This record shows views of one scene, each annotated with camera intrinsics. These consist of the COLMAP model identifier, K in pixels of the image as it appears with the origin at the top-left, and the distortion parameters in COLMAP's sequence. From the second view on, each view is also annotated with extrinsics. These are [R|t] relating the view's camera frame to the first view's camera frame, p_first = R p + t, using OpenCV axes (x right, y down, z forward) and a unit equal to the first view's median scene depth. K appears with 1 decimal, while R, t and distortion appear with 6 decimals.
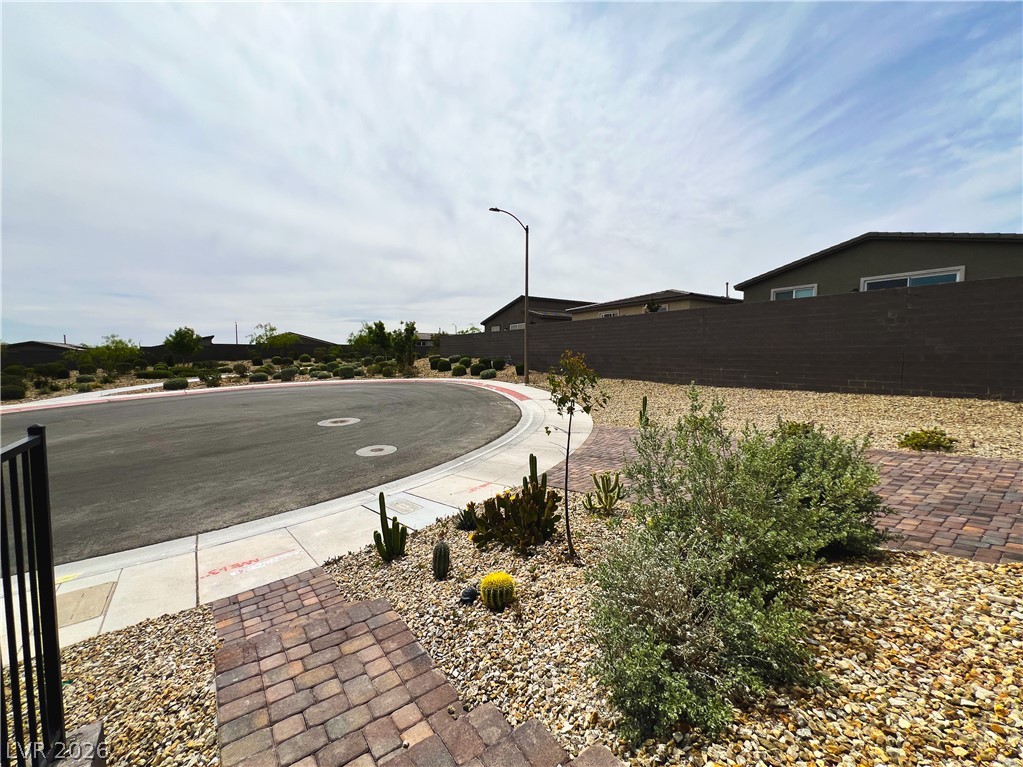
lens RADIAL K [[423.0, 0, 511.5], [0, 423.0, 383.5], [0, 0, 1]] dist [-0.002185, 0.000296]
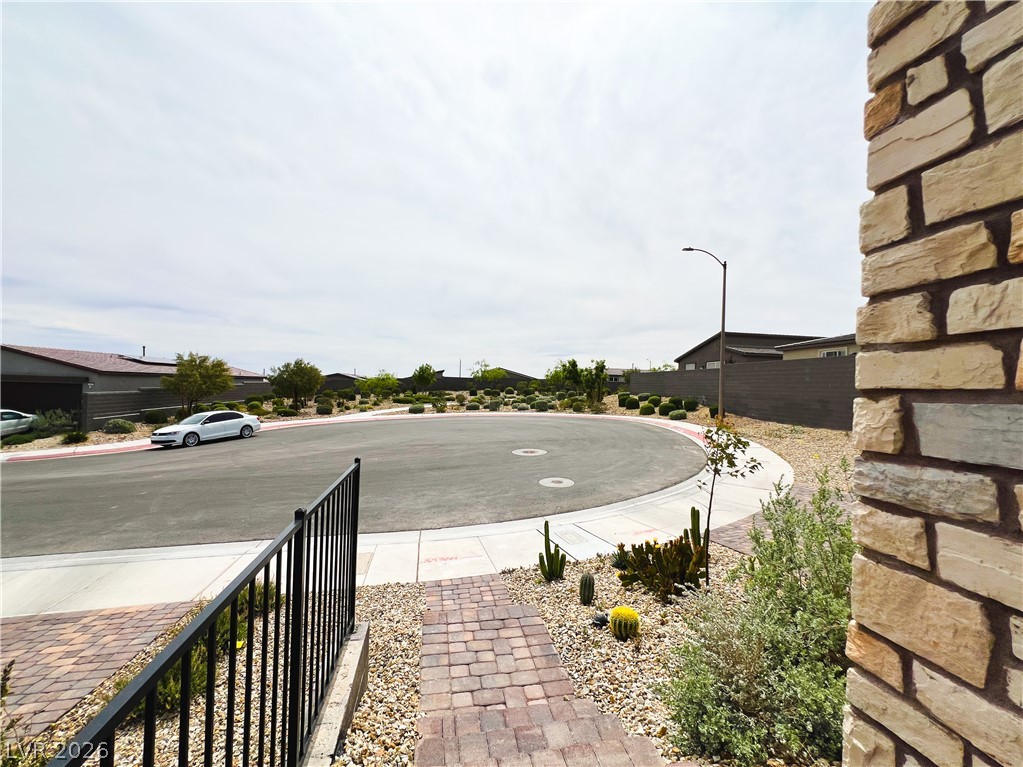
lens RADIAL K [[423.0, 0, 511.5], [0, 423.0, 383.5], [0, 0, 1]] dist [-0.002185, 0.000296]
pose [[0.898371, 0.023214, -0.438624, 0.071125], [-0.057065, 0.996307, -0.064150, -0.028556], [0.435515, 0.082661, 0.896378, -0.089616]]
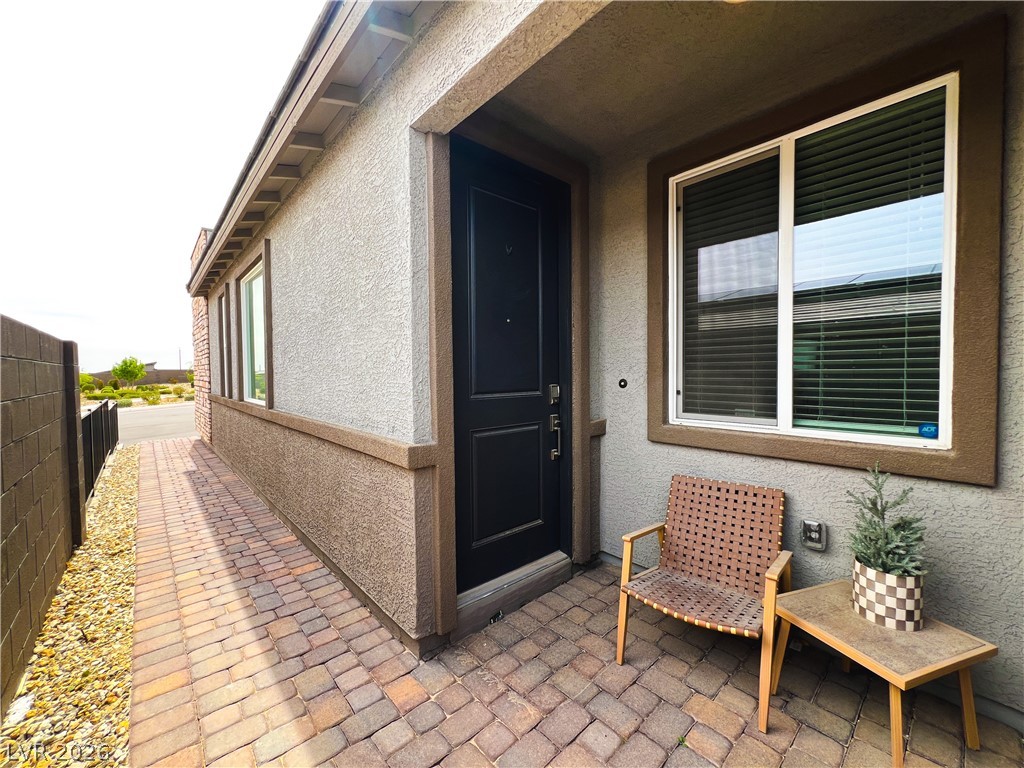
lens RADIAL K [[423.4, 0, 512.0], [0, 423.4, 384.0], [0, 0, 1]] dist [-0.002185, 0.000296]
pose [[0.996608, -0.017977, 0.080306, 0.804636], [0.020750, 0.999212, -0.033826, 0.025383], [-0.079635, 0.035377, 0.996196, -1.064703]]
